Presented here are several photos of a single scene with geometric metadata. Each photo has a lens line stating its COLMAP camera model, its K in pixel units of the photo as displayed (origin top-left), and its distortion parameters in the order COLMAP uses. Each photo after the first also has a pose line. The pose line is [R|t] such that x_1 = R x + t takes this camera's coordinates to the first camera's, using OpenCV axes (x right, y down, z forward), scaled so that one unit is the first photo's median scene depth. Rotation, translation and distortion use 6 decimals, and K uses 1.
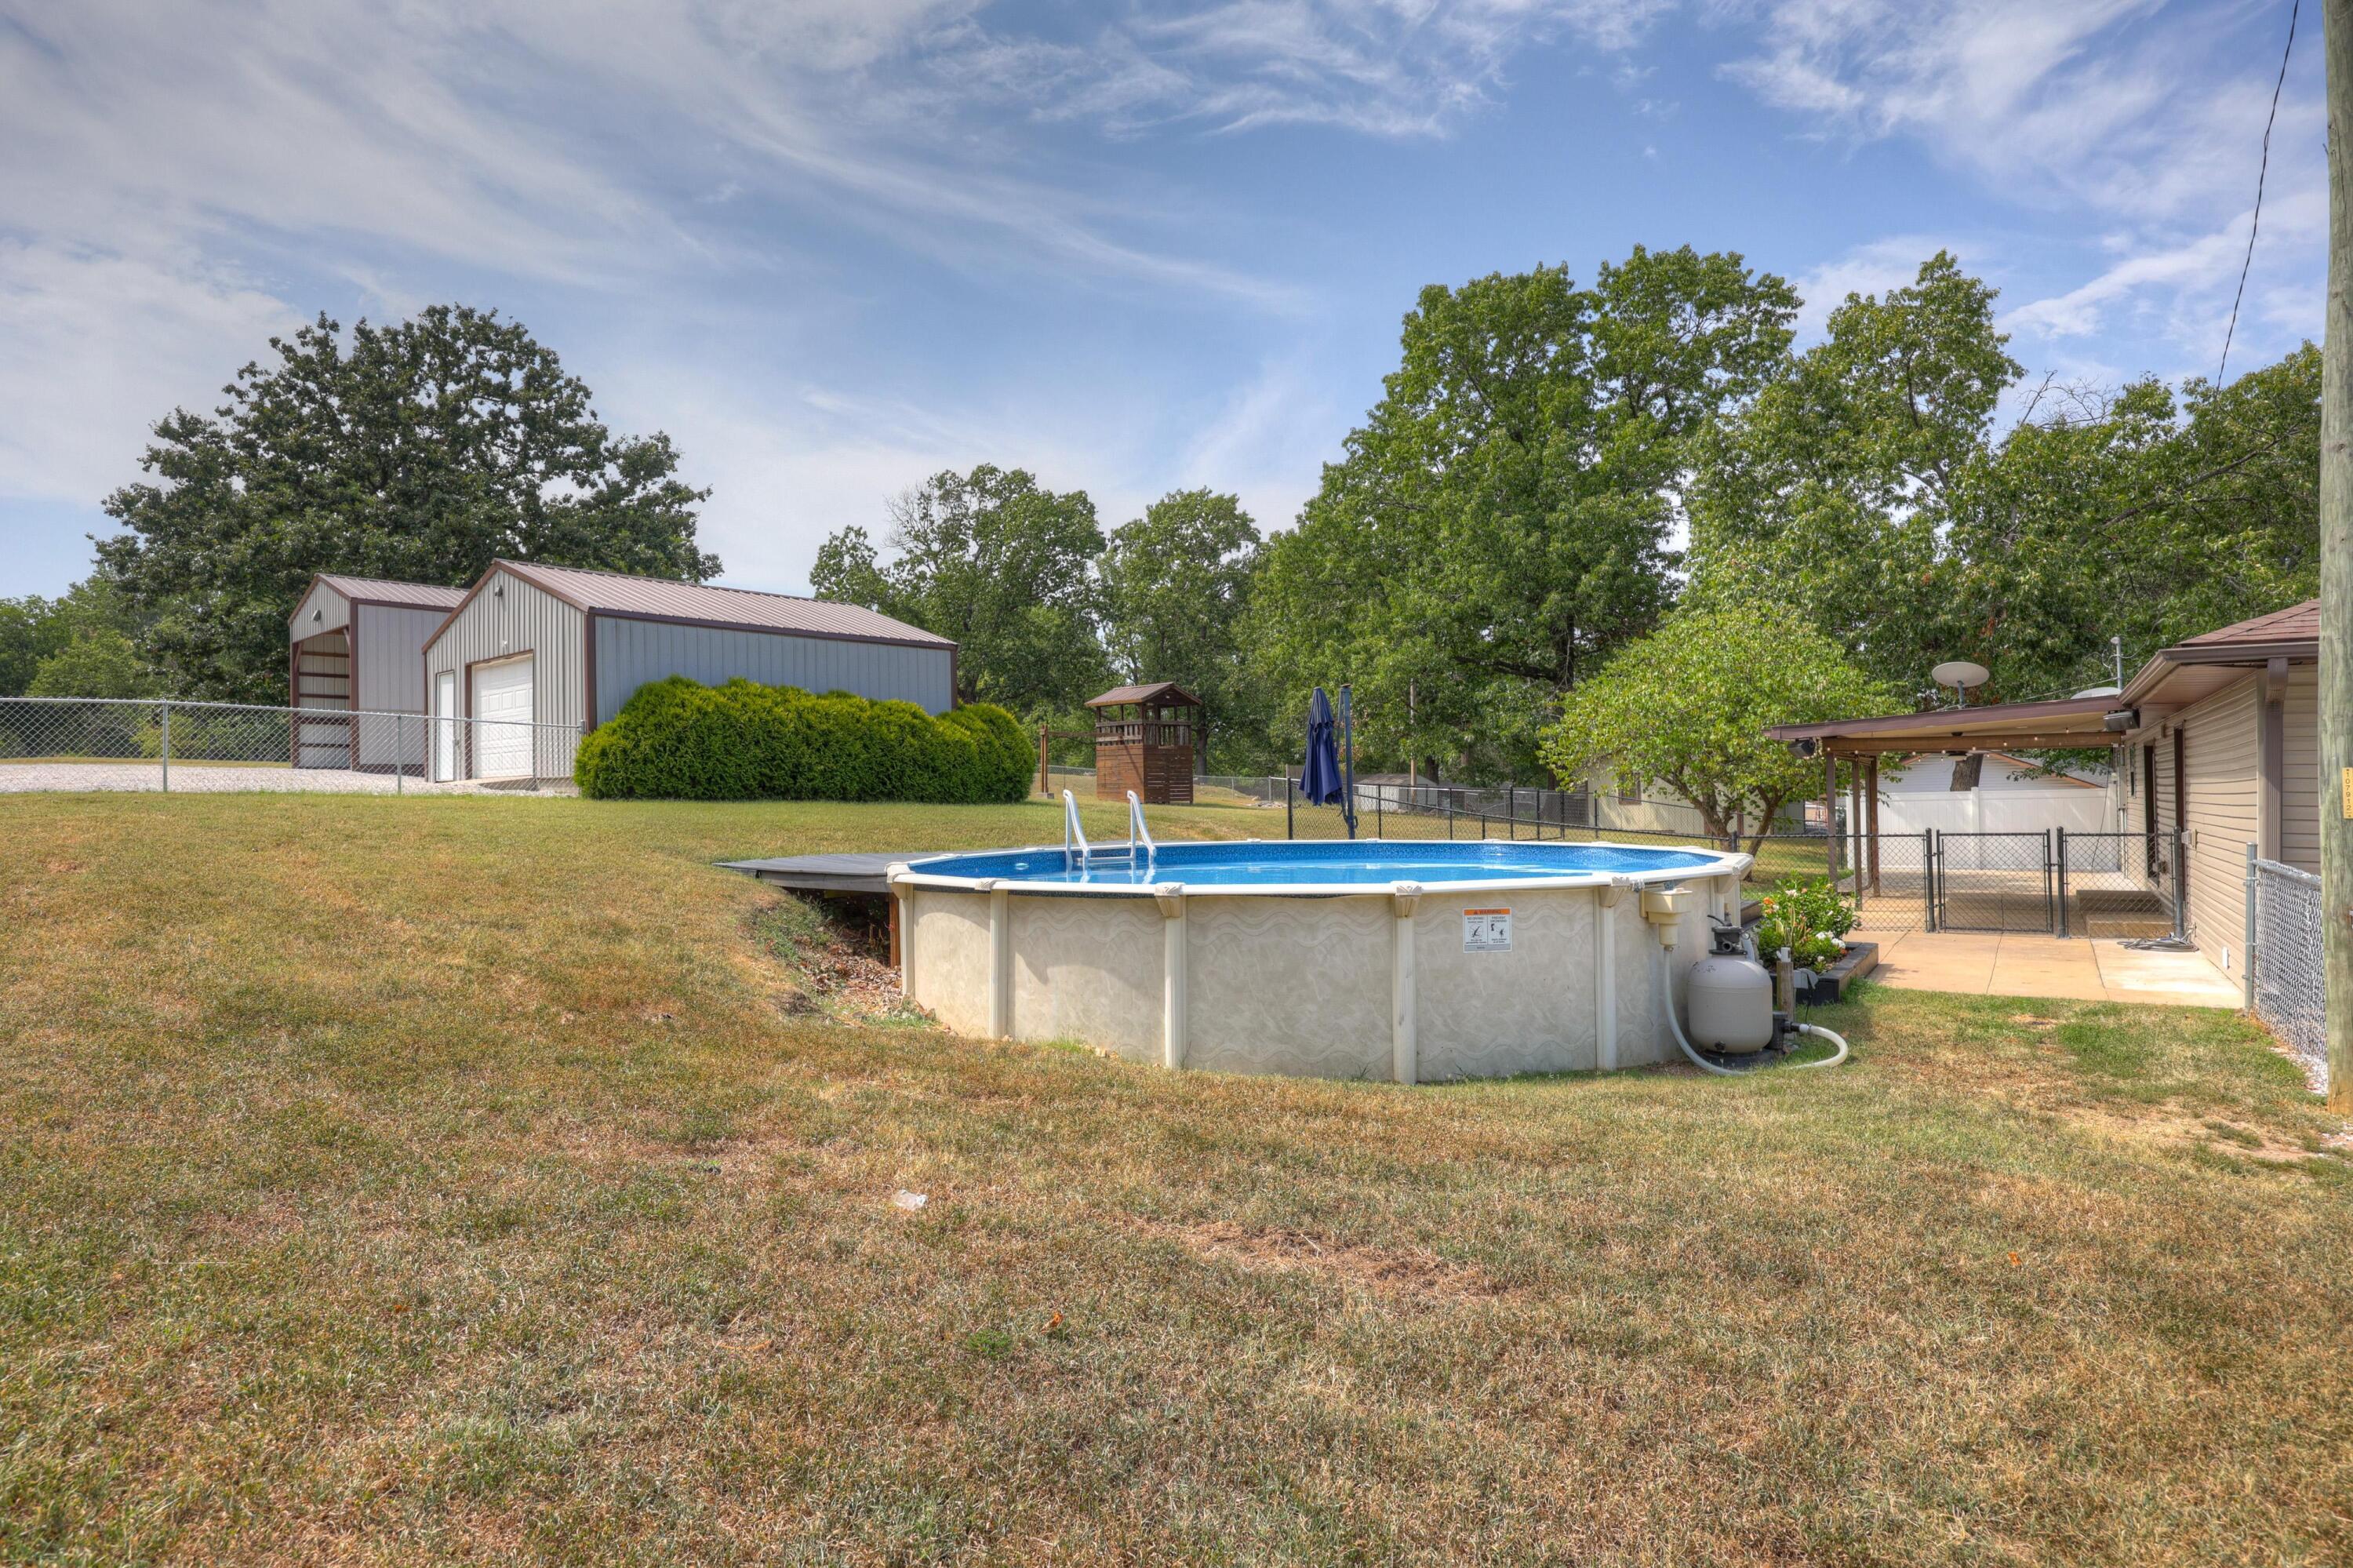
lens RADIAL K [[1245.2, 0, 1173.3], [0, 1245.2, 799.9], [0, 0, 1]] dist [-0.001976, 0.000151]
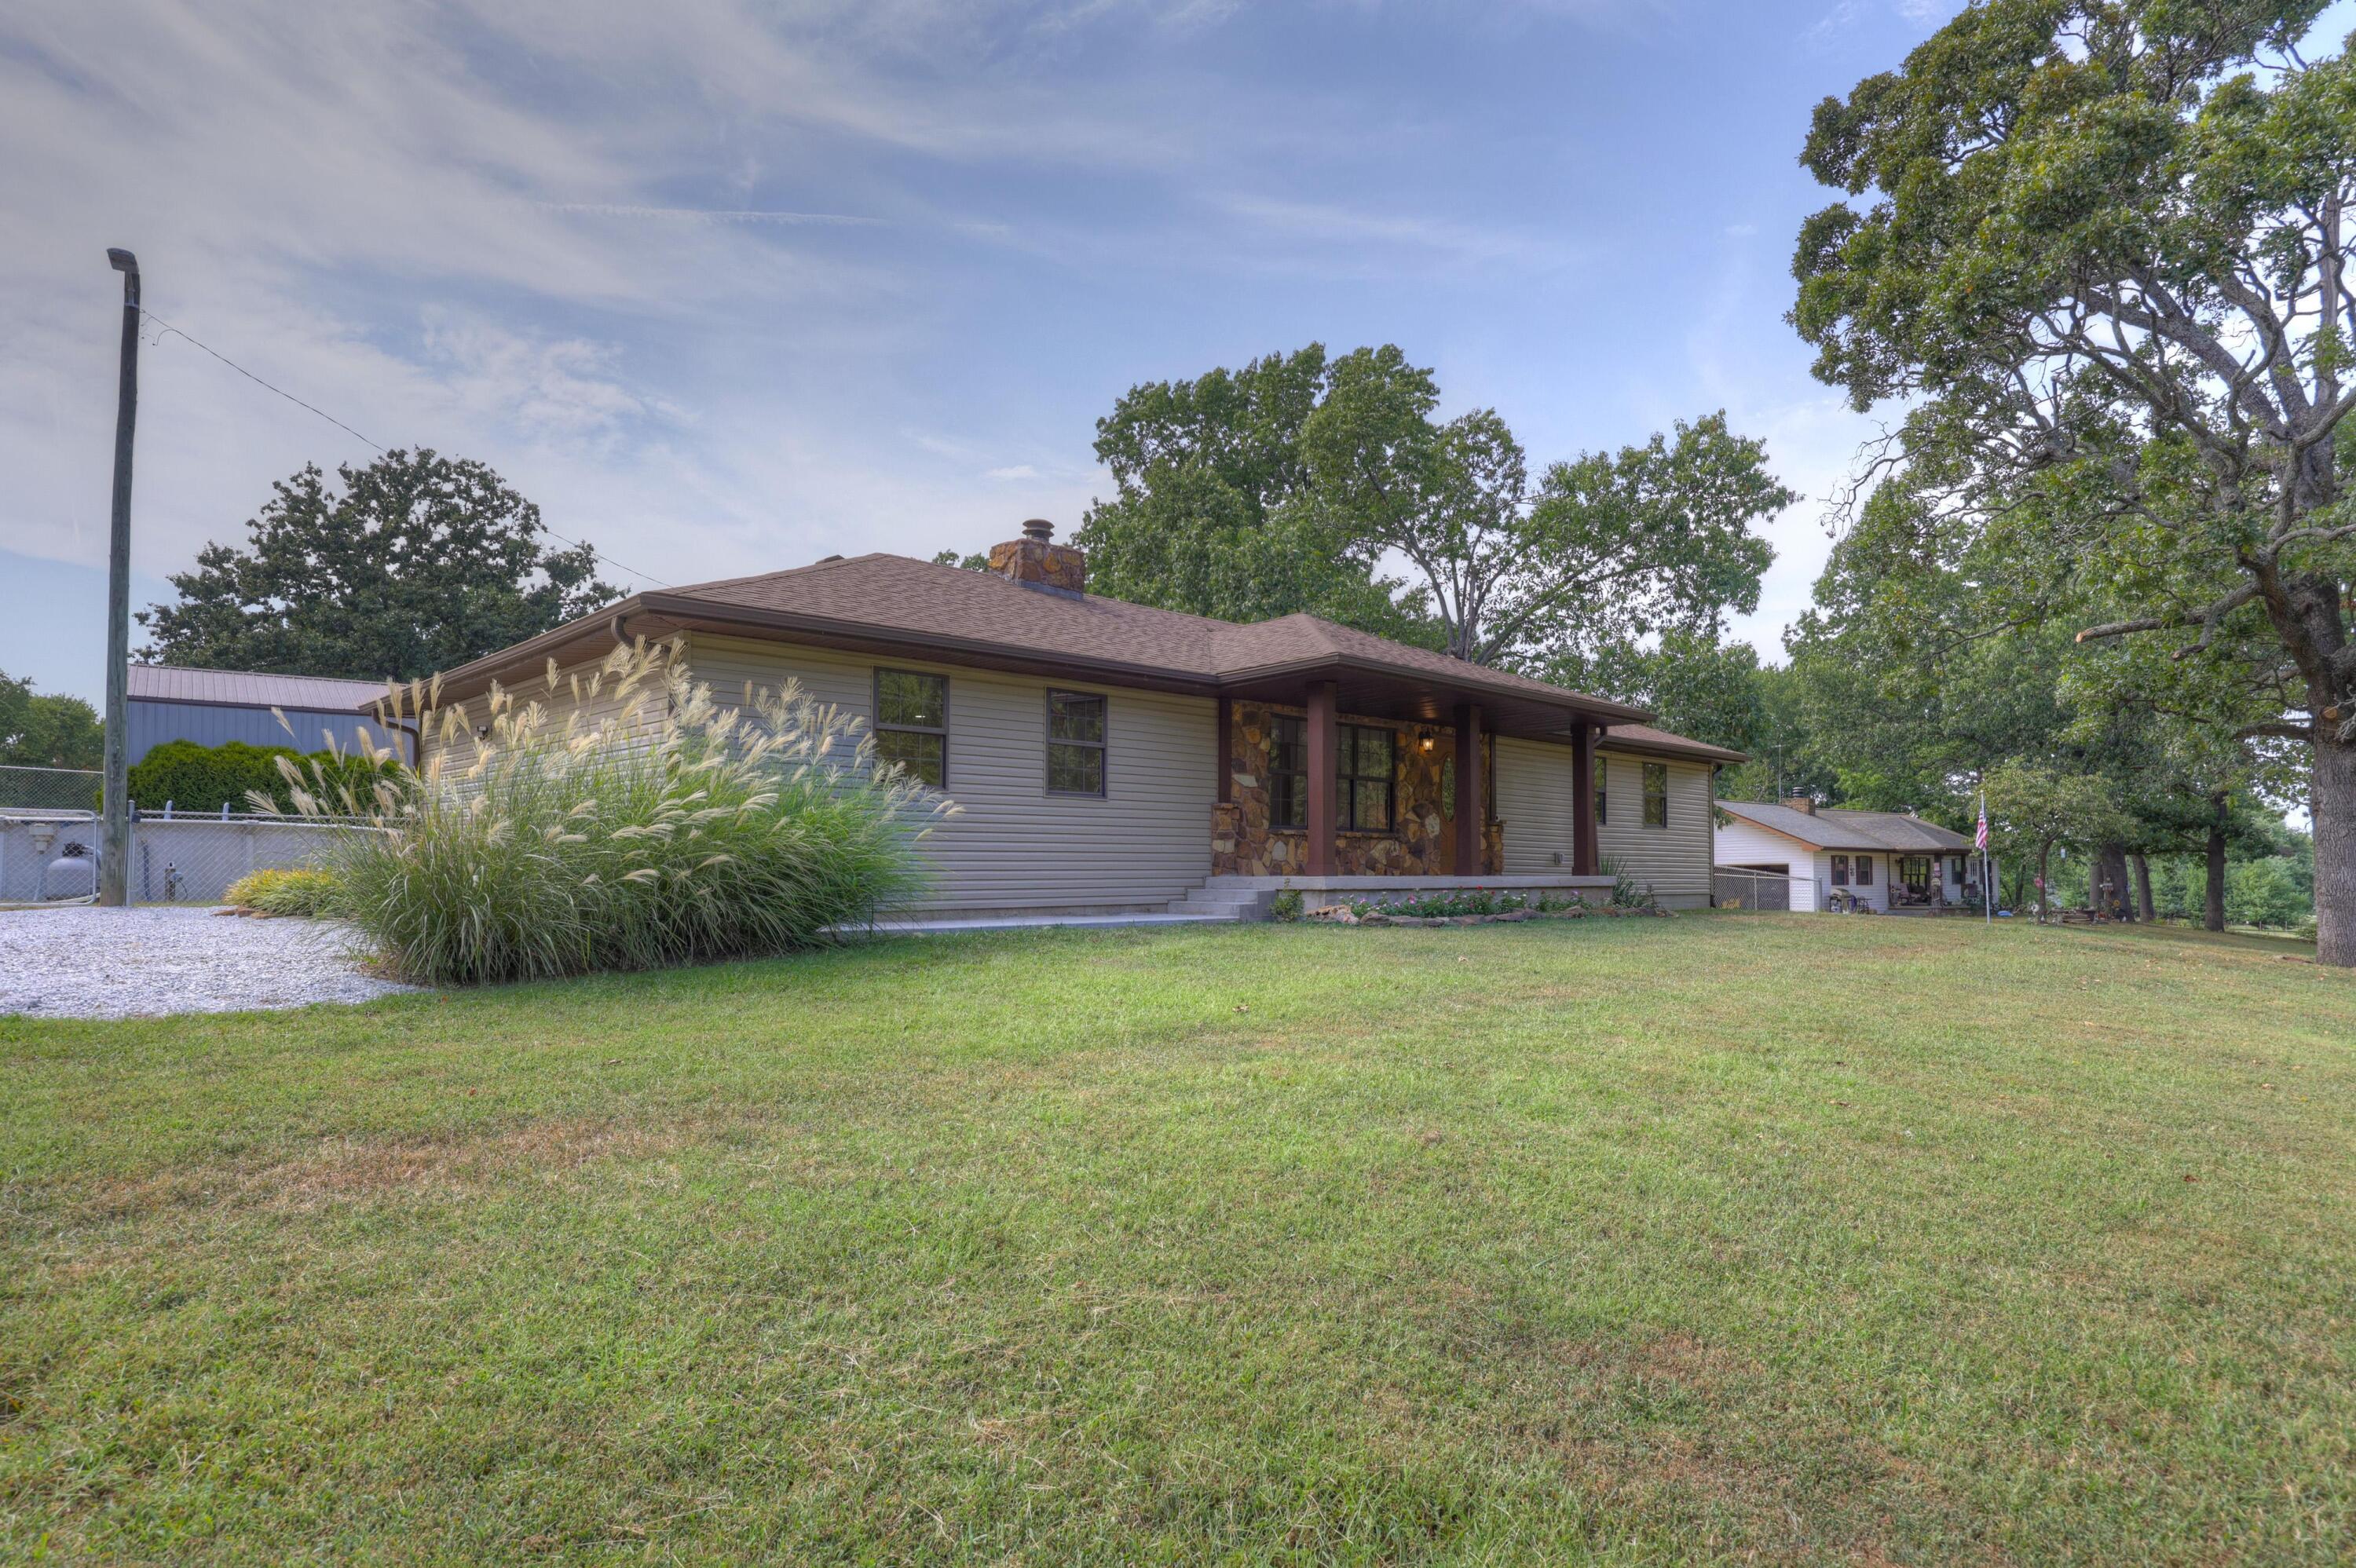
lens RADIAL K [[1358.3, 0, 1174.7], [0, 1358.3, 850.0], [0, 0, 1]] dist [0.024383, 0.000420]
pose [[0.977404, 0.003353, -0.211354, 0.445674], [-0.008979, 0.999630, -0.025663, 0.026128], [0.211190, 0.026981, 0.977073, -0.149381]]
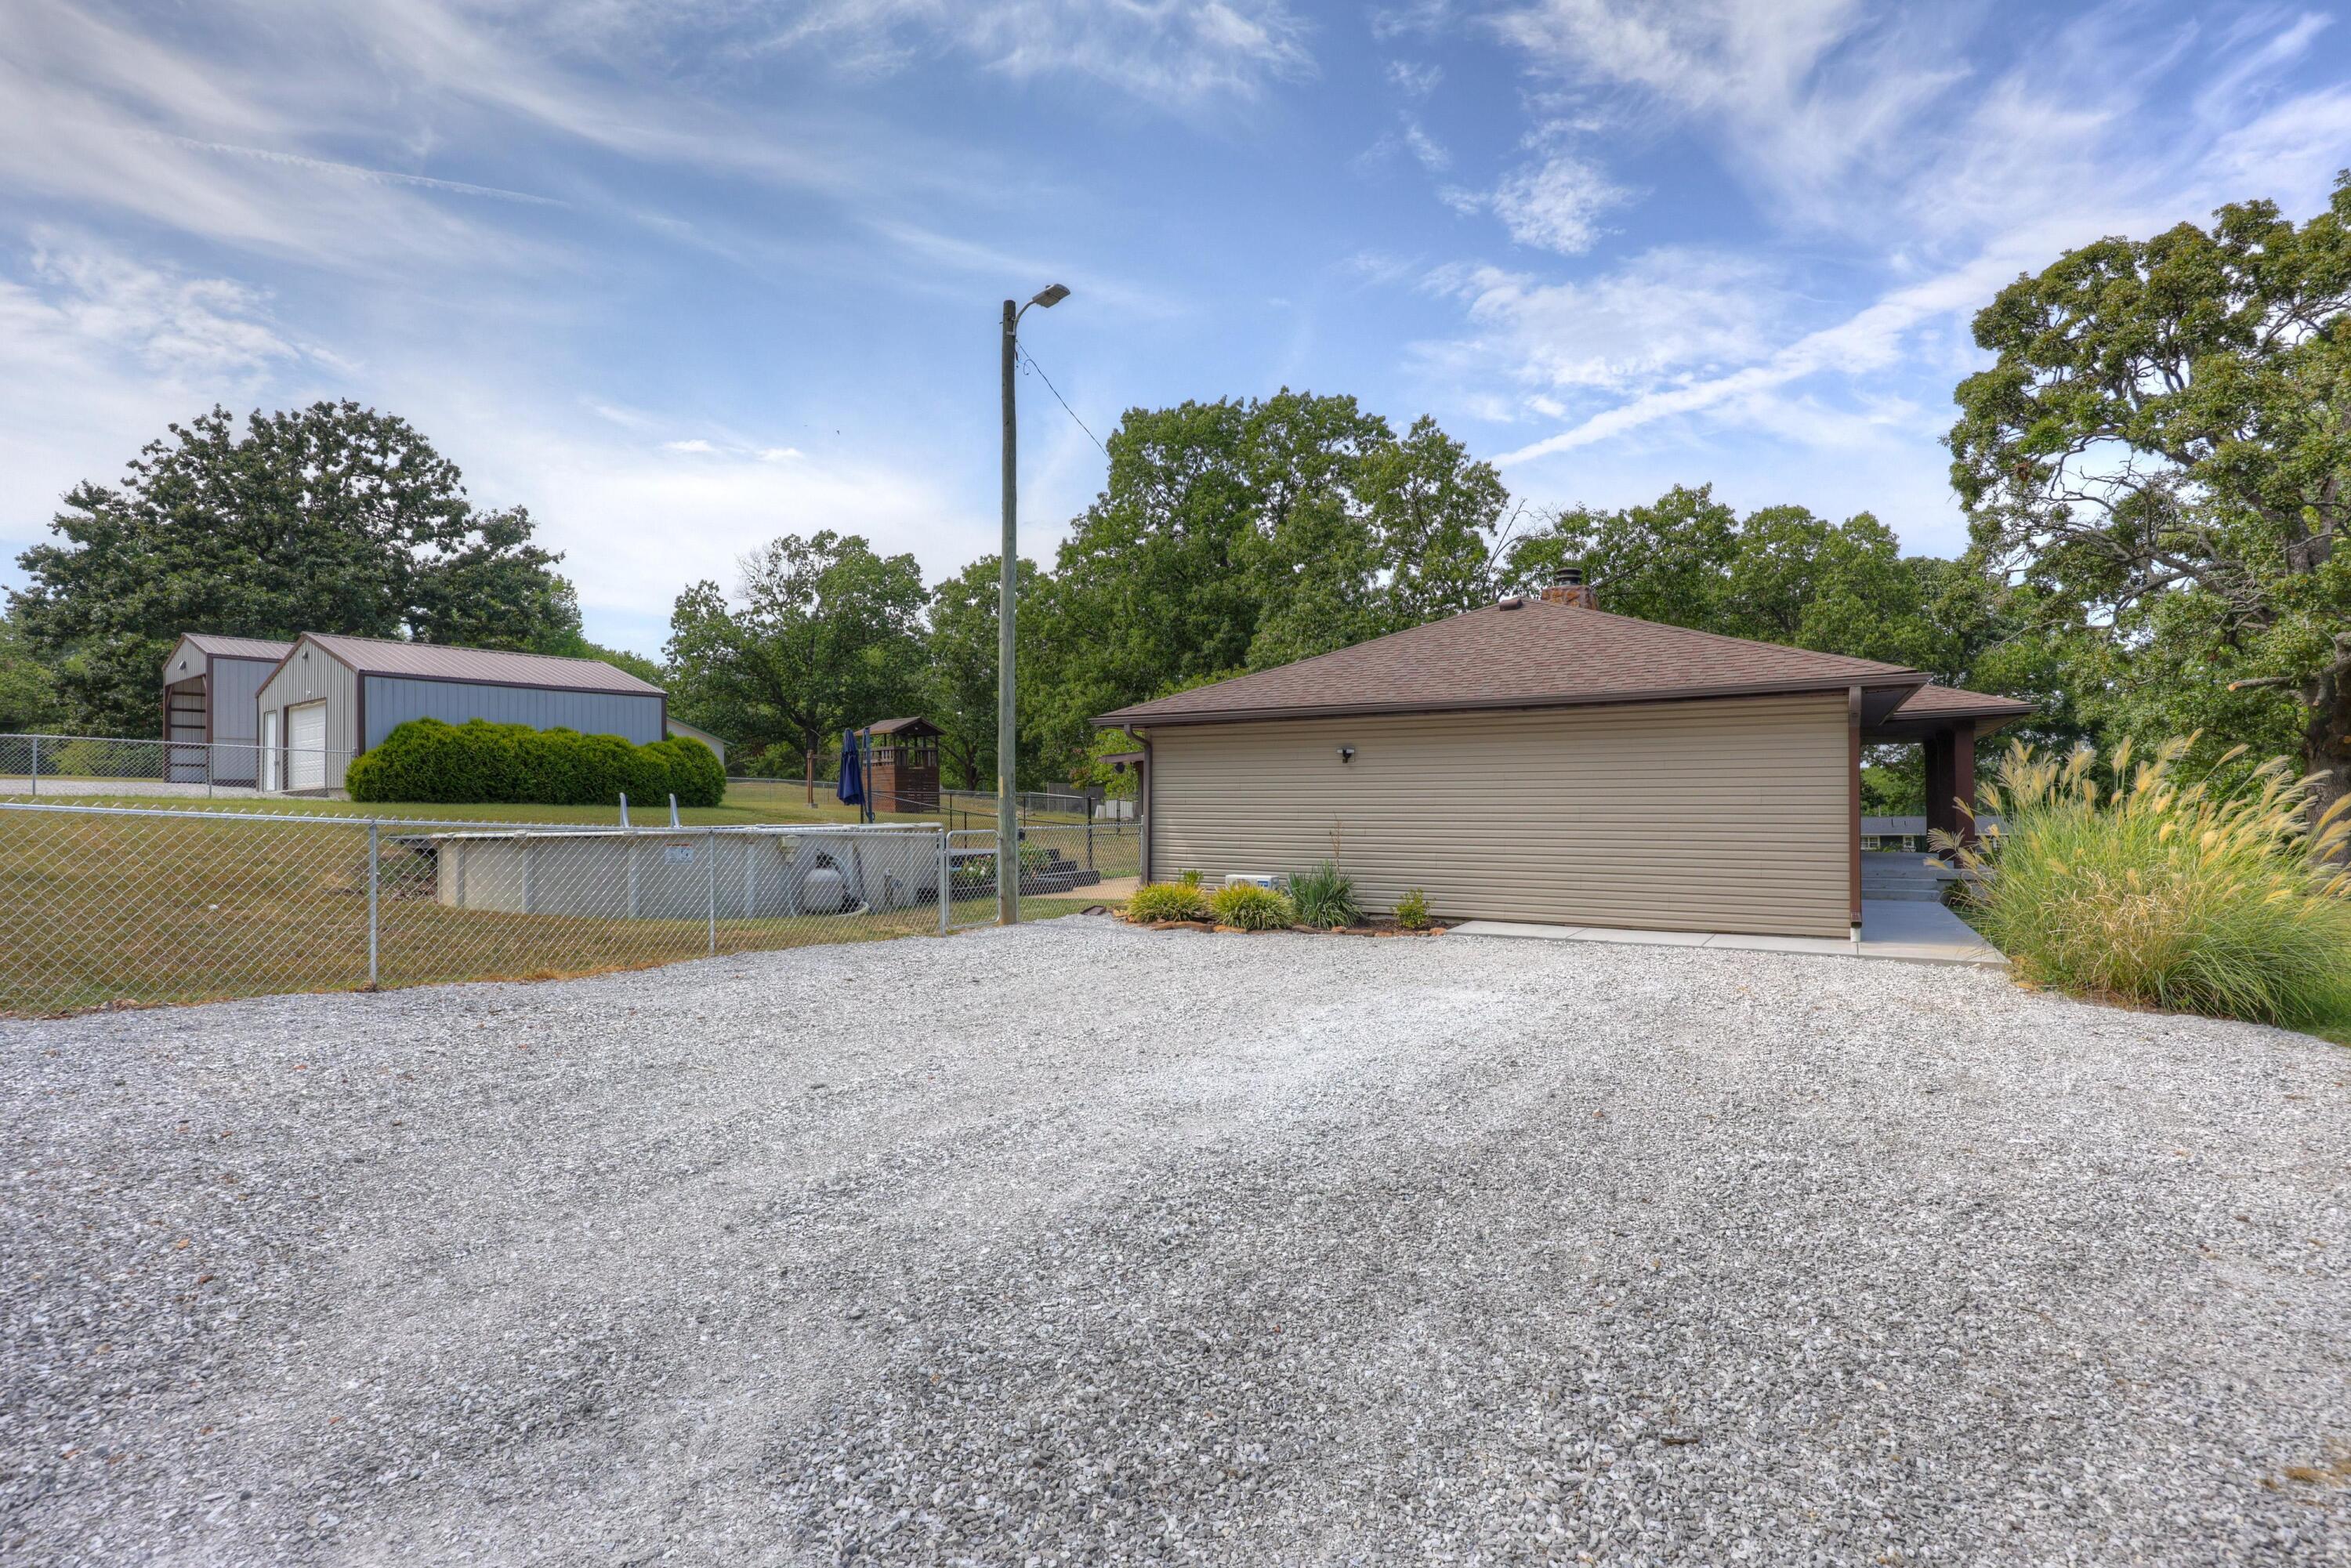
lens RADIAL K [[1140.6, 0, 1175.5], [0, 1140.6, 784.0], [0, 0, 1]] dist [0.002898, -0.000002]
pose [[0.996909, 0.000436, 0.078562, 0.146539], [0.001833, 0.999583, -0.028814, 0.007034], [-0.078542, 0.028869, 0.996493, -0.155847]]
